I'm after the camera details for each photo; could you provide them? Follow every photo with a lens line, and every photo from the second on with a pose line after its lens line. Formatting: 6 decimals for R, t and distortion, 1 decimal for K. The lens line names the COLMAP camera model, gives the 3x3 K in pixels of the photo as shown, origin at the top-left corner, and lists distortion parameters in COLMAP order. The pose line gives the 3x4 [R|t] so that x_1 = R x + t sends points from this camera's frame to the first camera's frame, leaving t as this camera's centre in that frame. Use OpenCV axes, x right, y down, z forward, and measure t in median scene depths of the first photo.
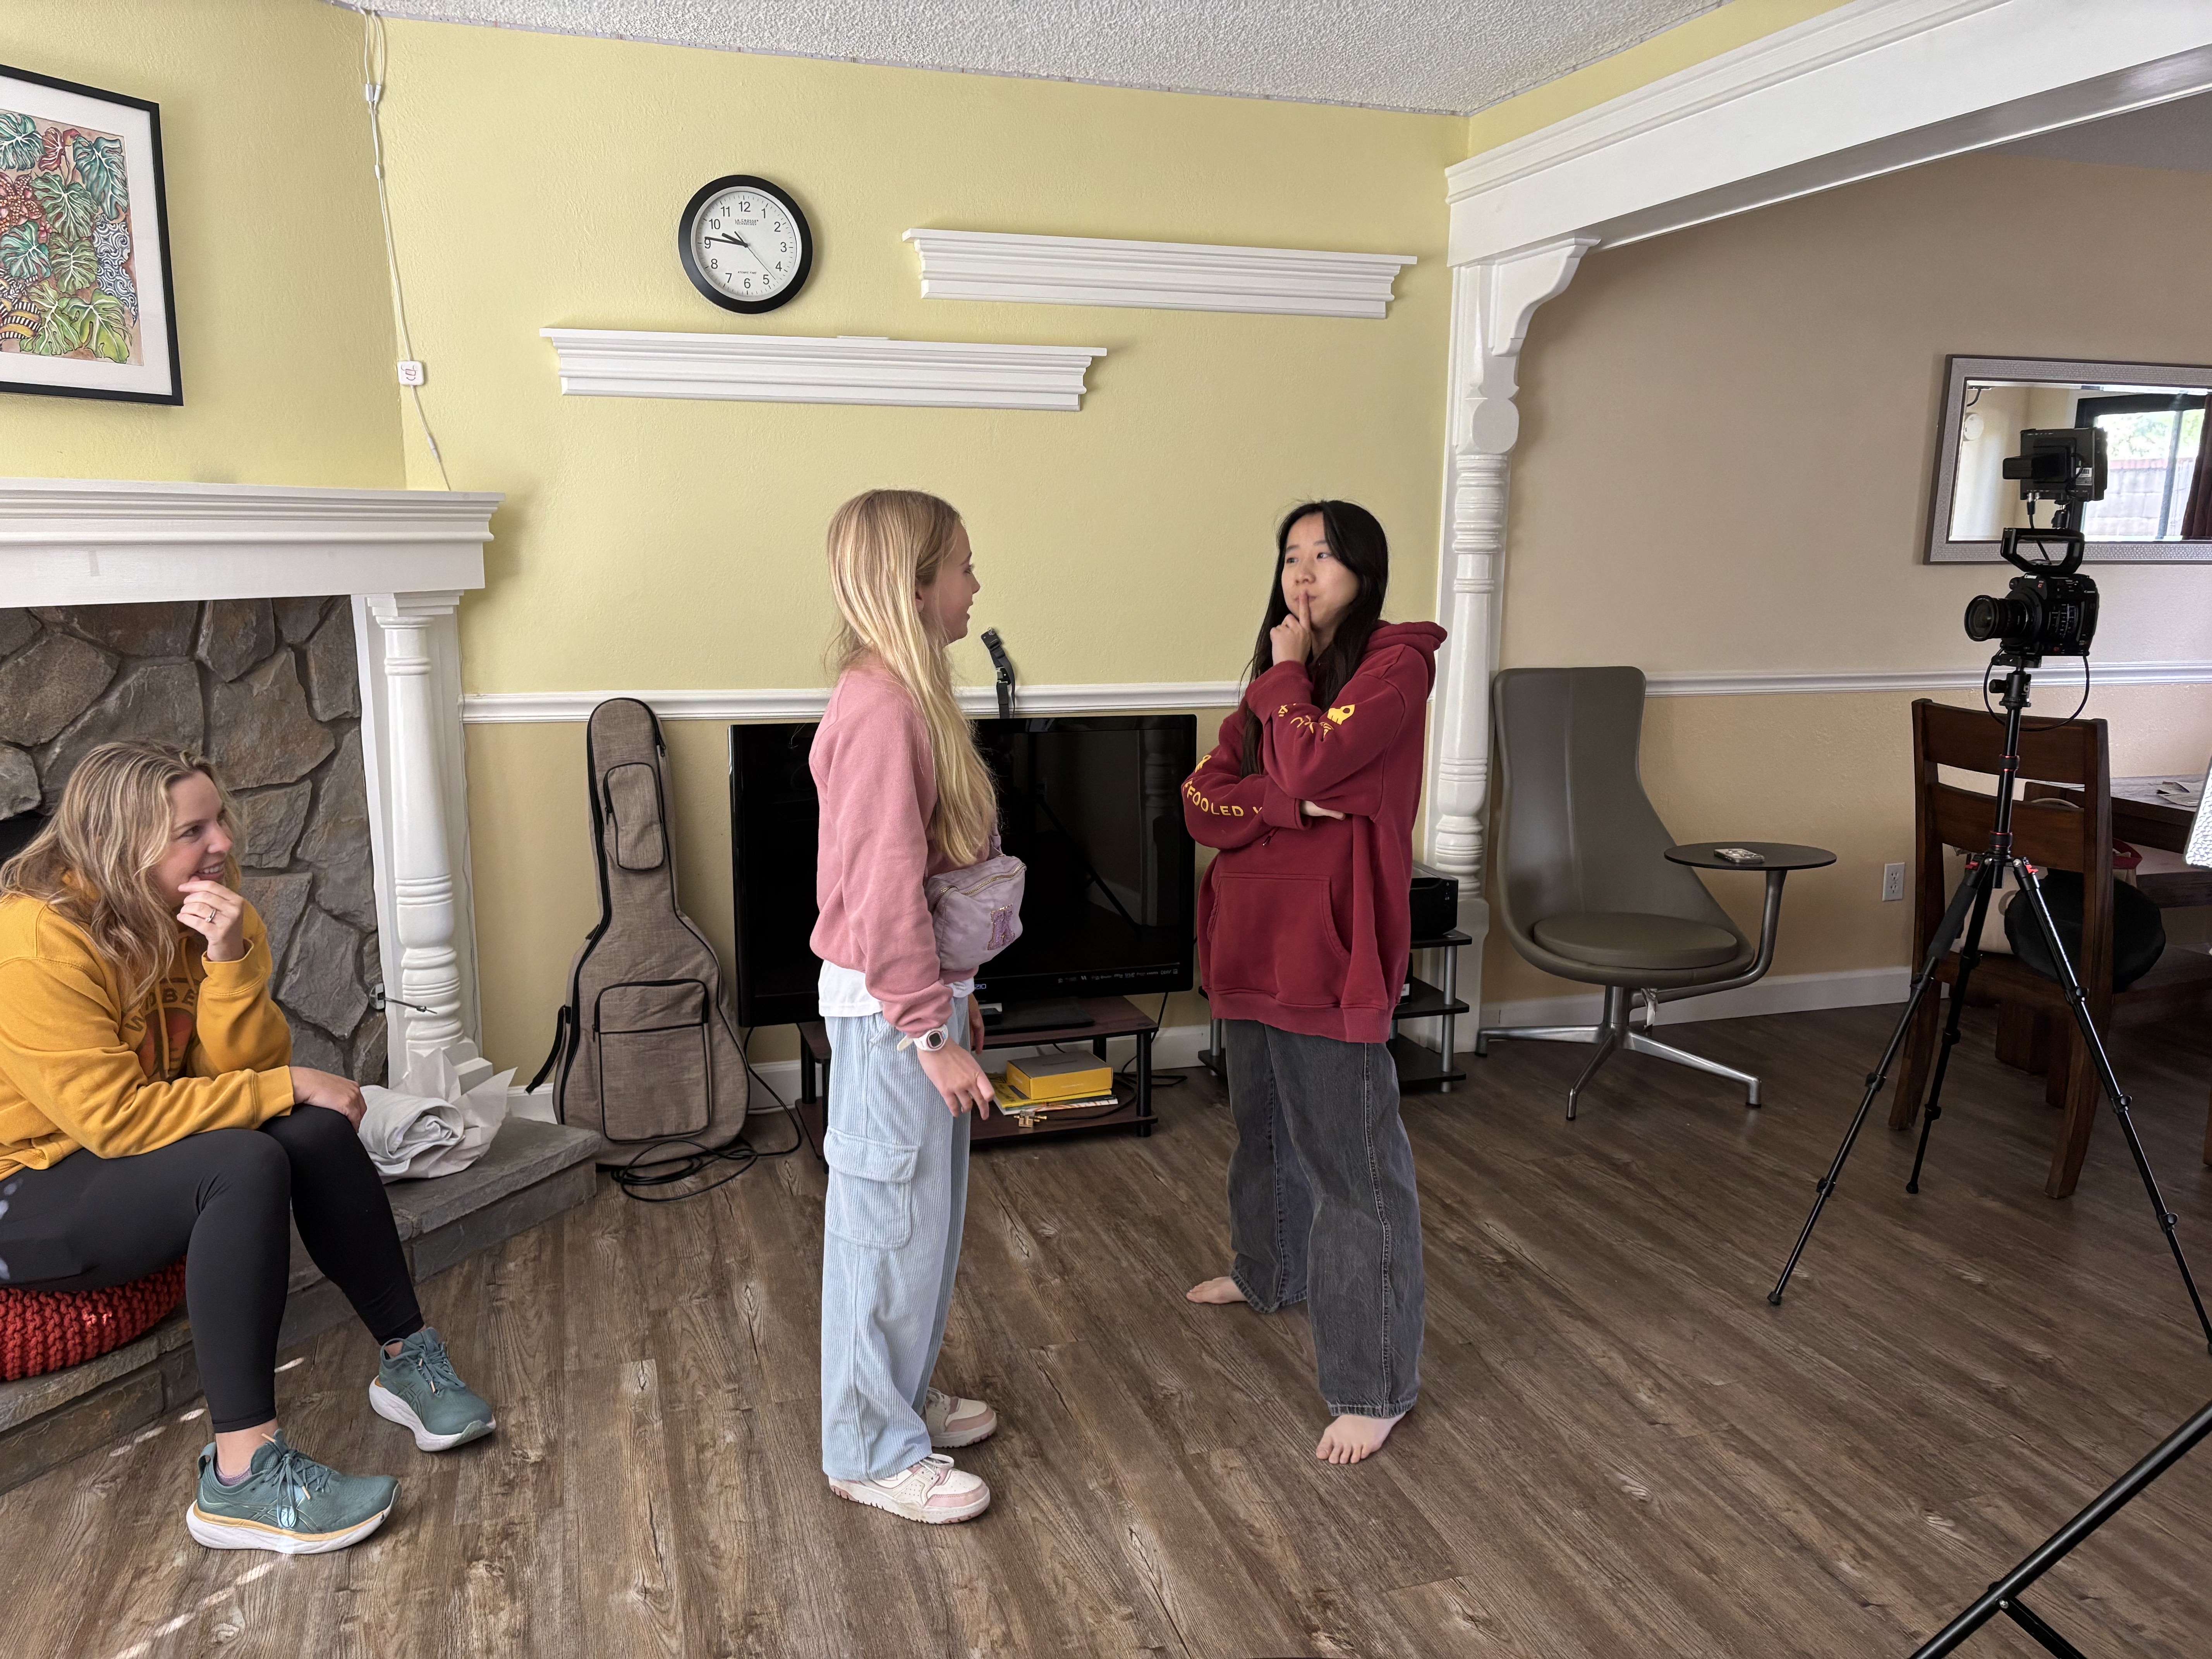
lens RADIAL K [[1668.4, 0, 1111.5], [0, 1668.4, 833.6], [0, 0, 1]] dist [0.021139, -0.011025]
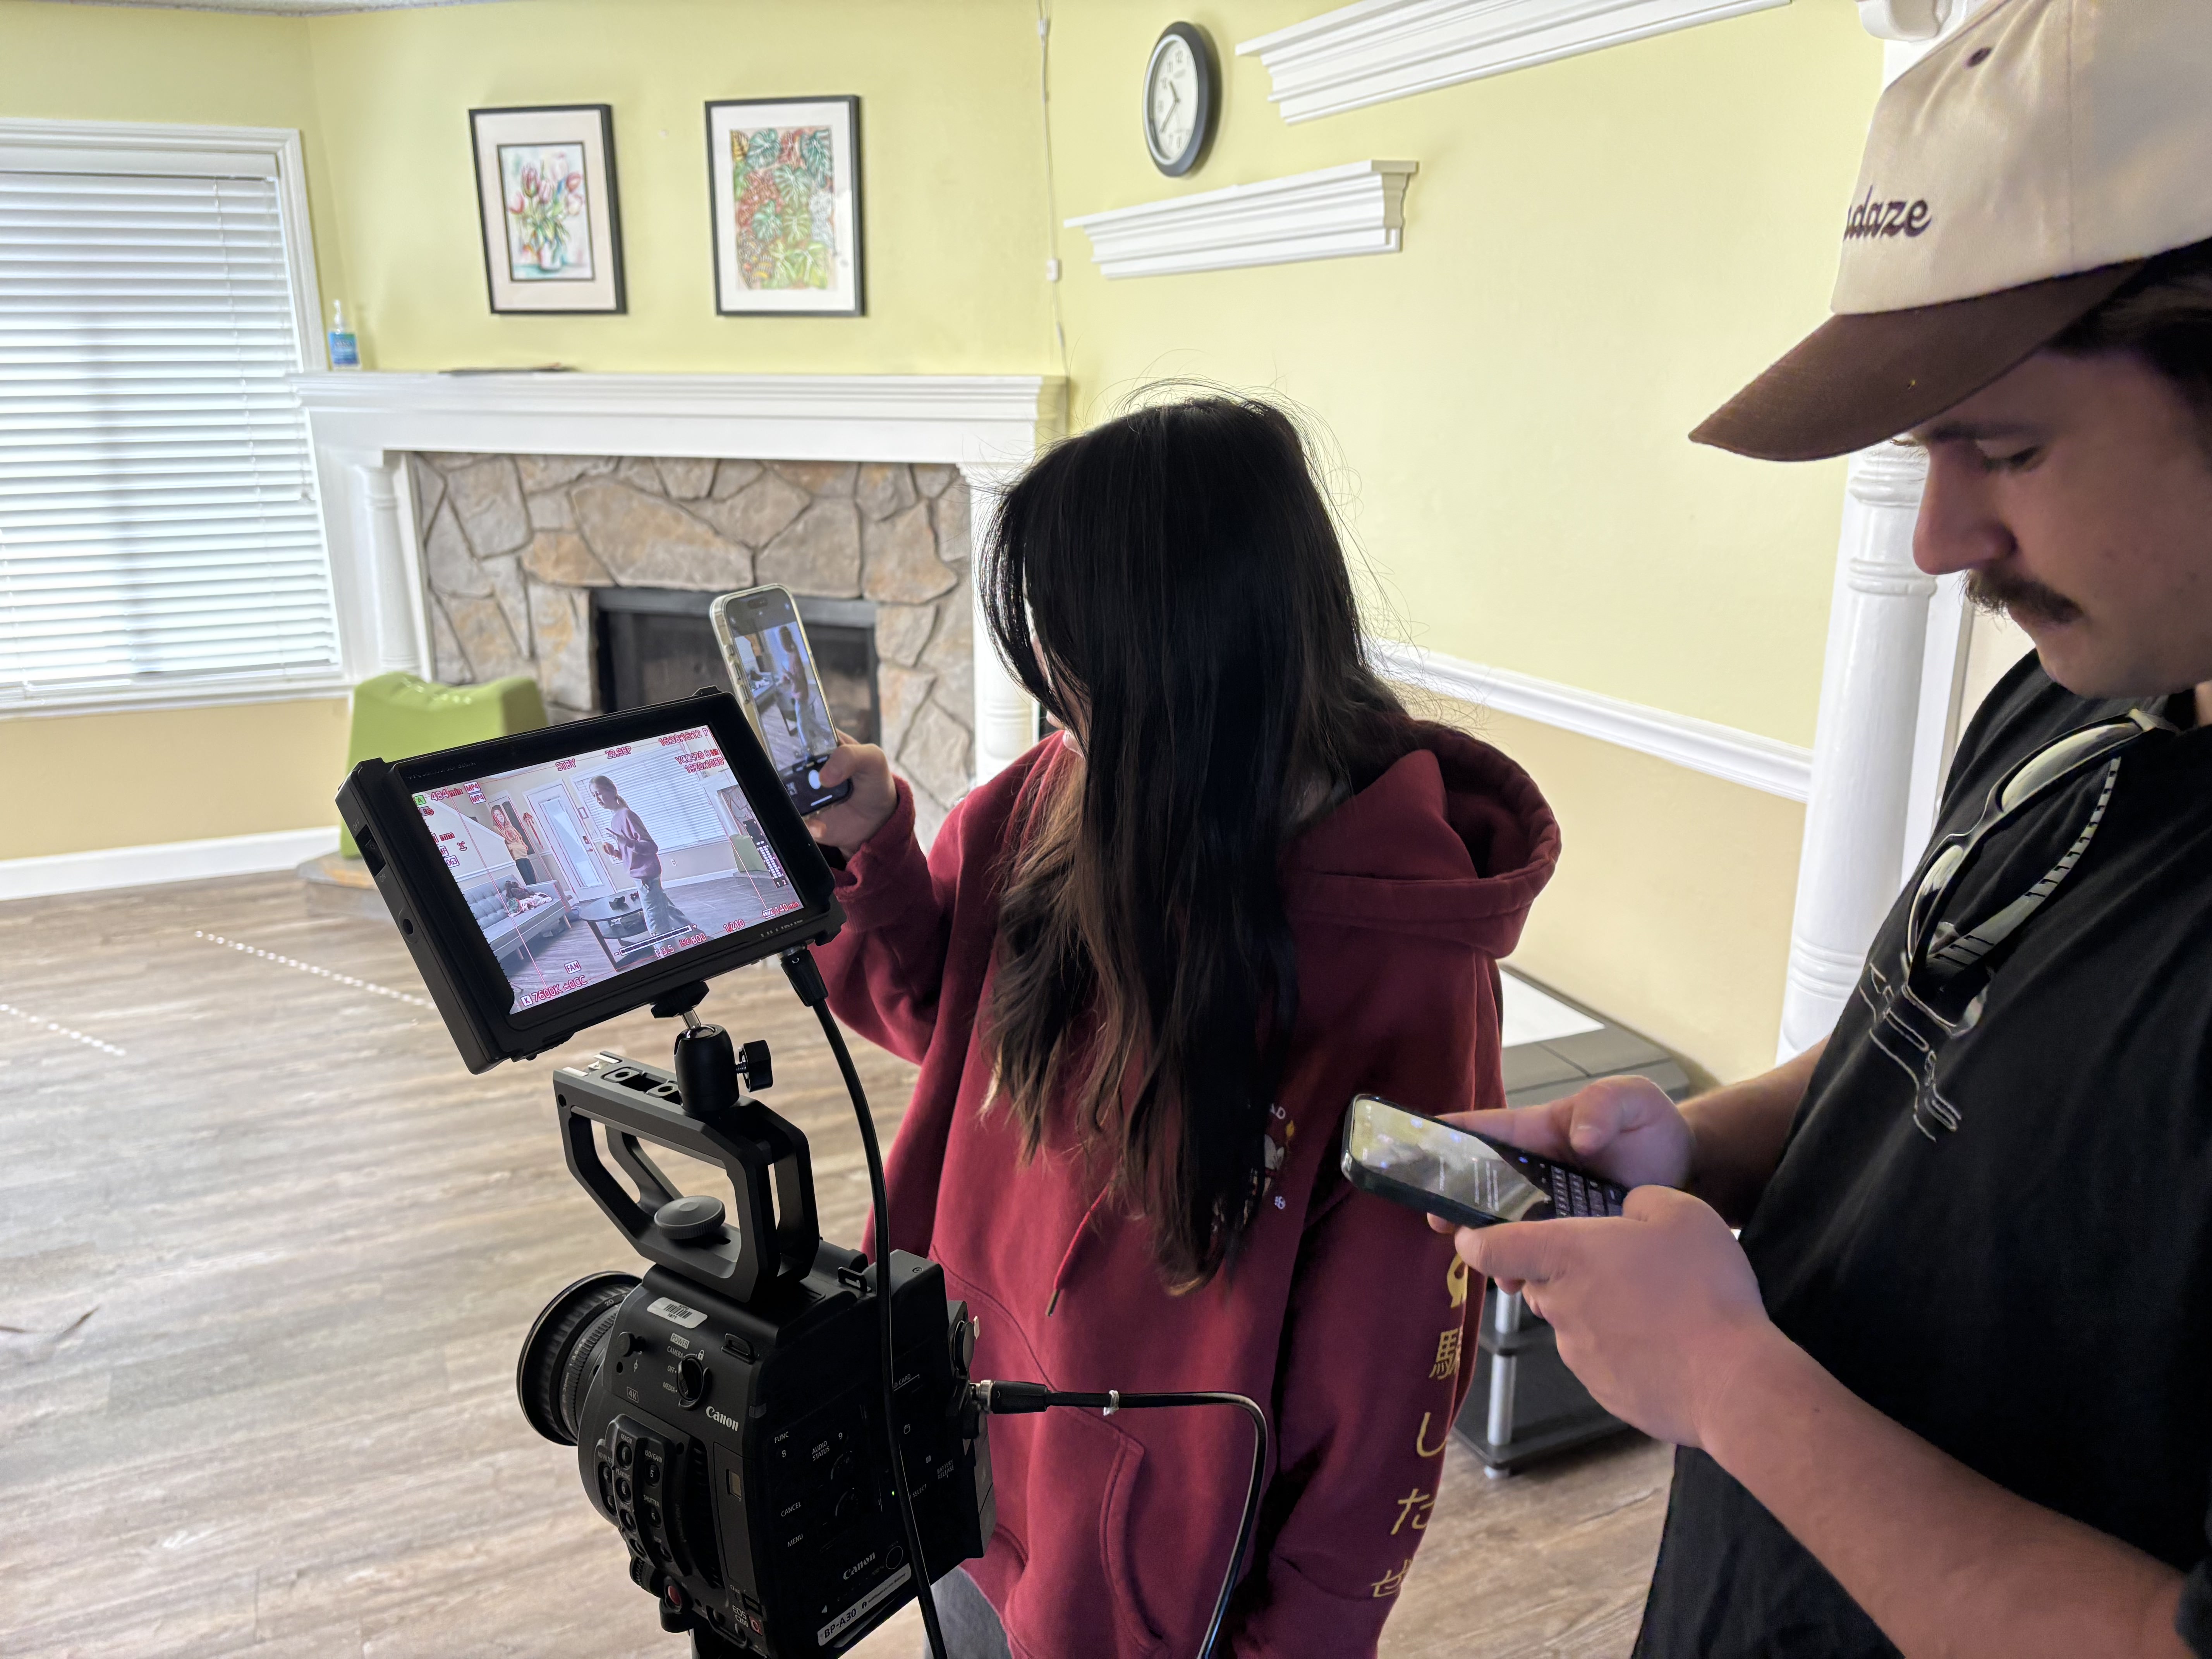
lens RADIAL K [[1668.4, 0, 1106.5], [0, 1668.4, 825.8], [0, 0, 1]] dist [0.021139, -0.011025]
pose [[0.122771, 0.247603, -0.961052, 0.864210], [-0.186749, 0.956842, 0.222662, -0.189846], [0.974706, 0.152139, 0.163712, 0.993322]]
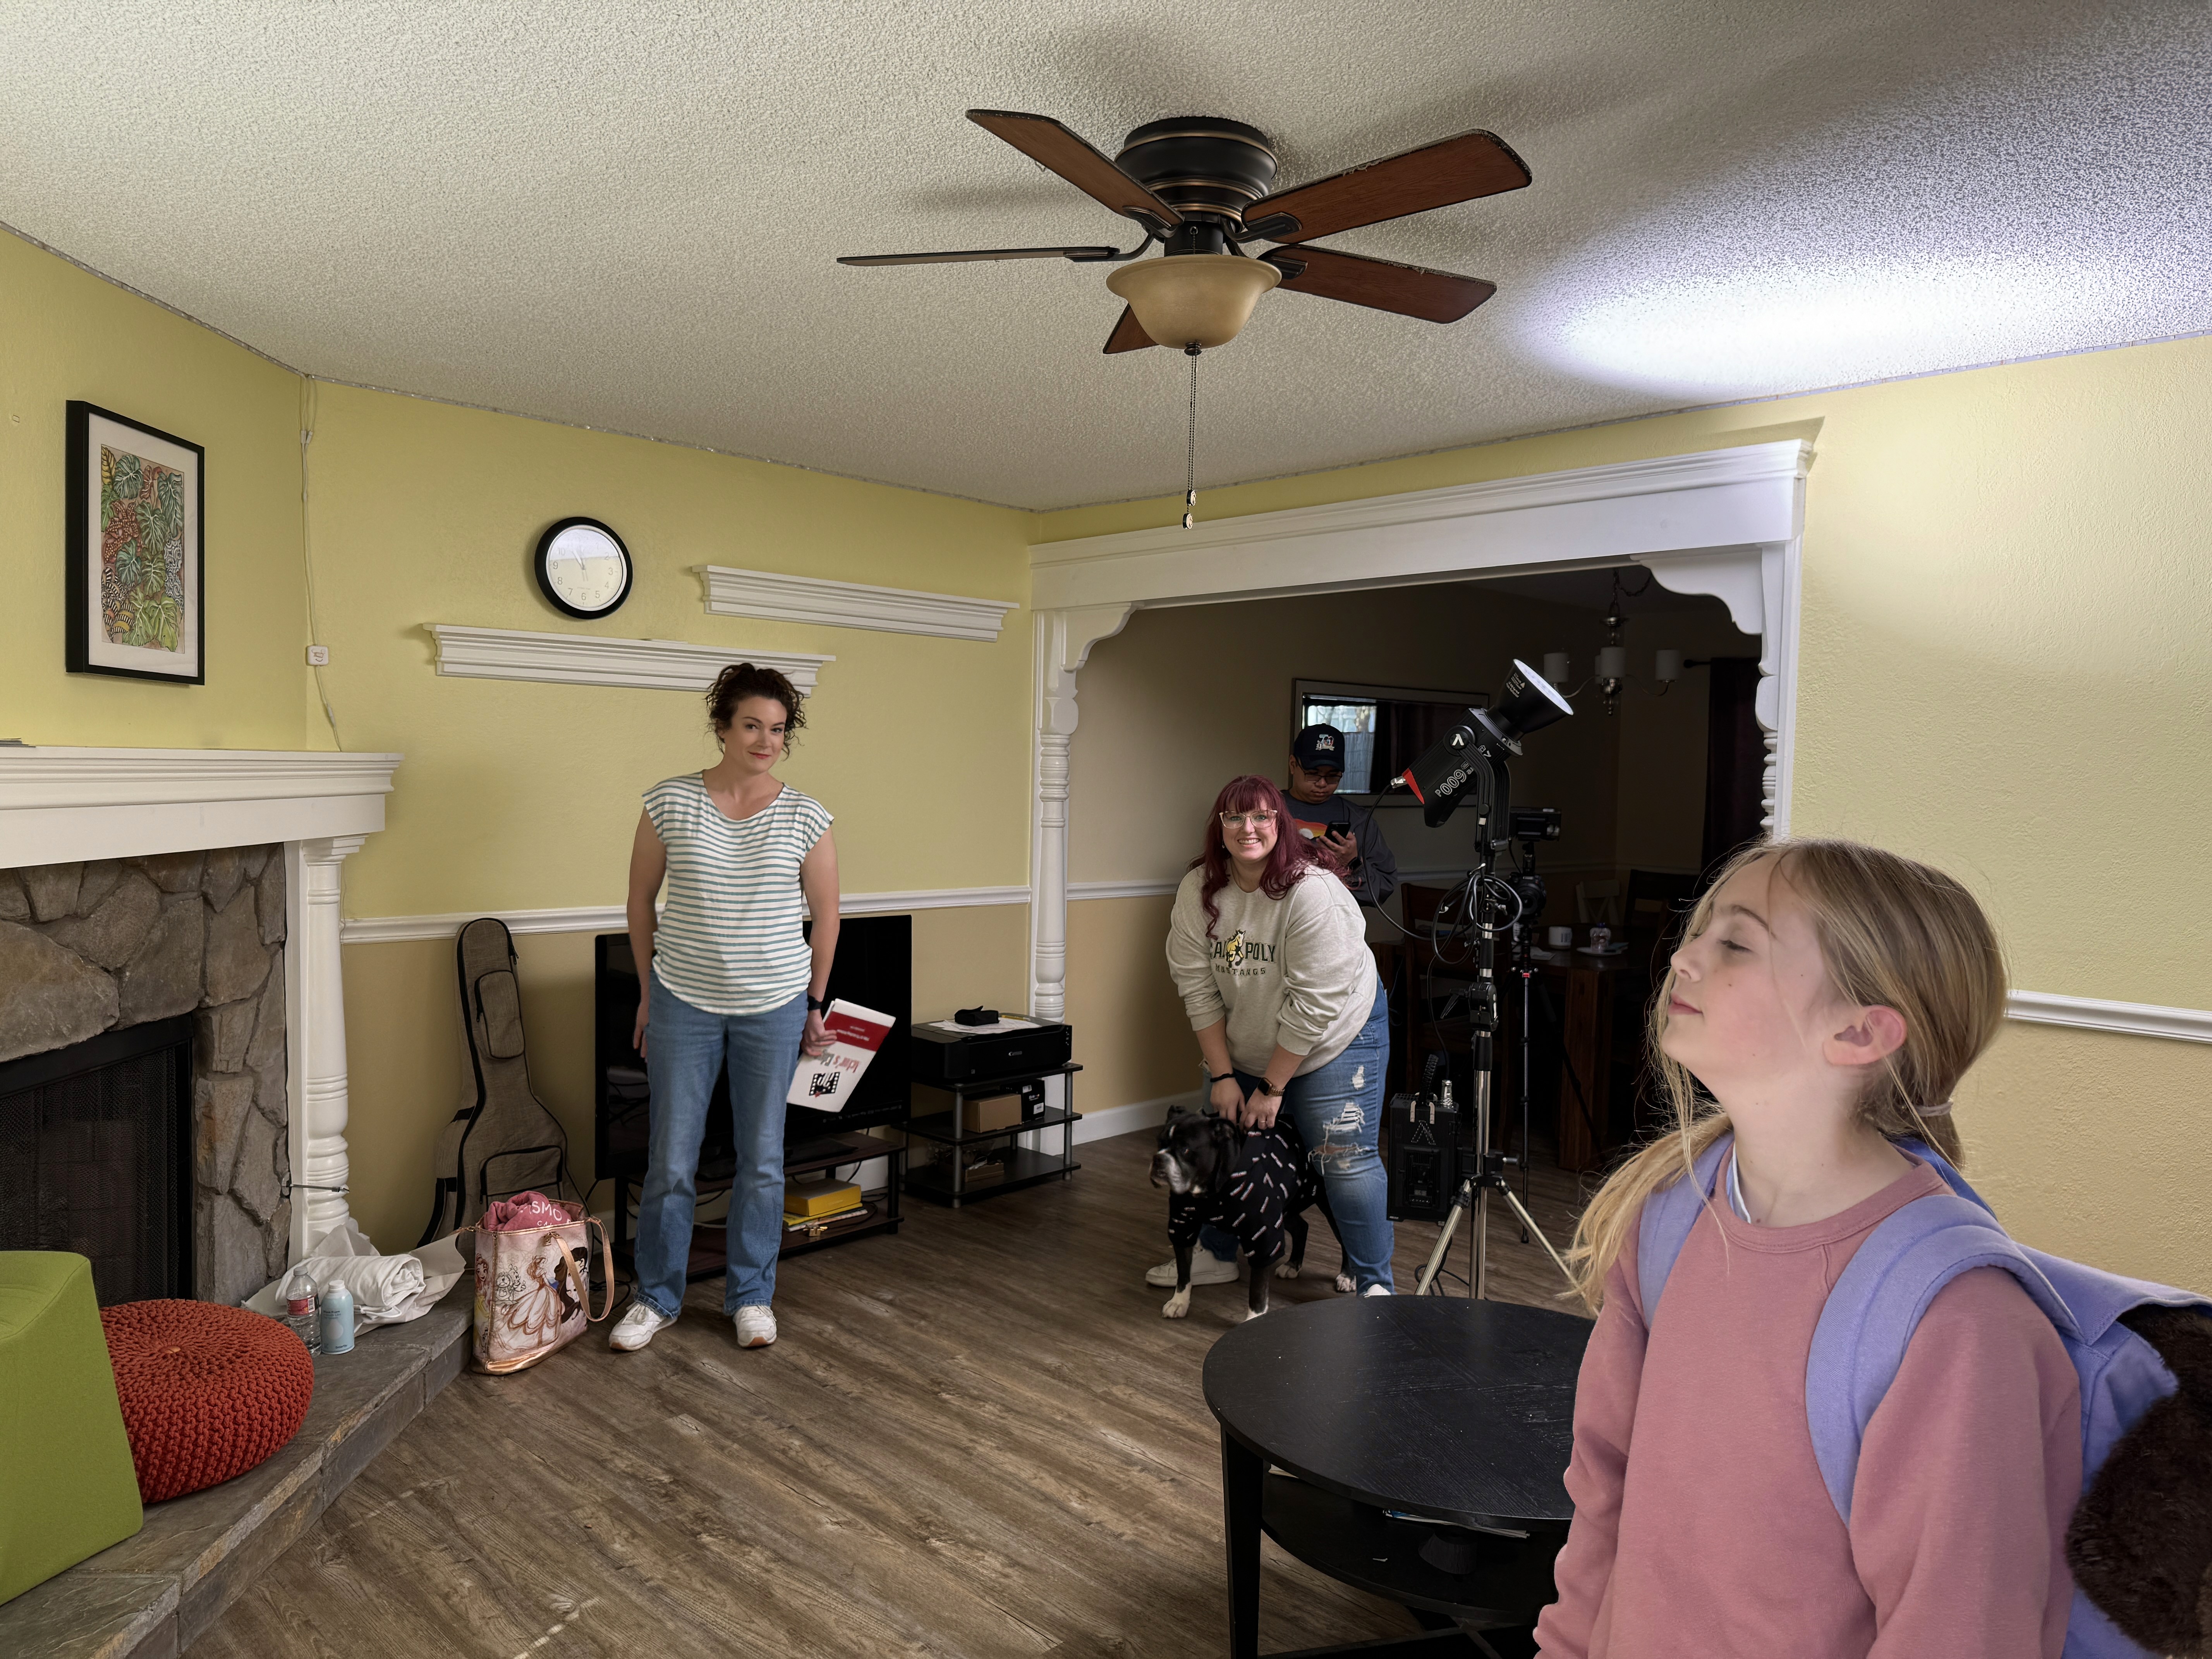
lens RADIAL K [[1549.0, 0, 1106.8], [0, 1549.0, 828.5], [0, 0, 1]] dist [0.007601, 0.000612]
pose [[0.888911, -0.013227, 0.457889, -0.467942], [0.076195, 0.989927, -0.119324, 0.027968], [-0.451698, 0.140957, 0.880965, -0.246899]]
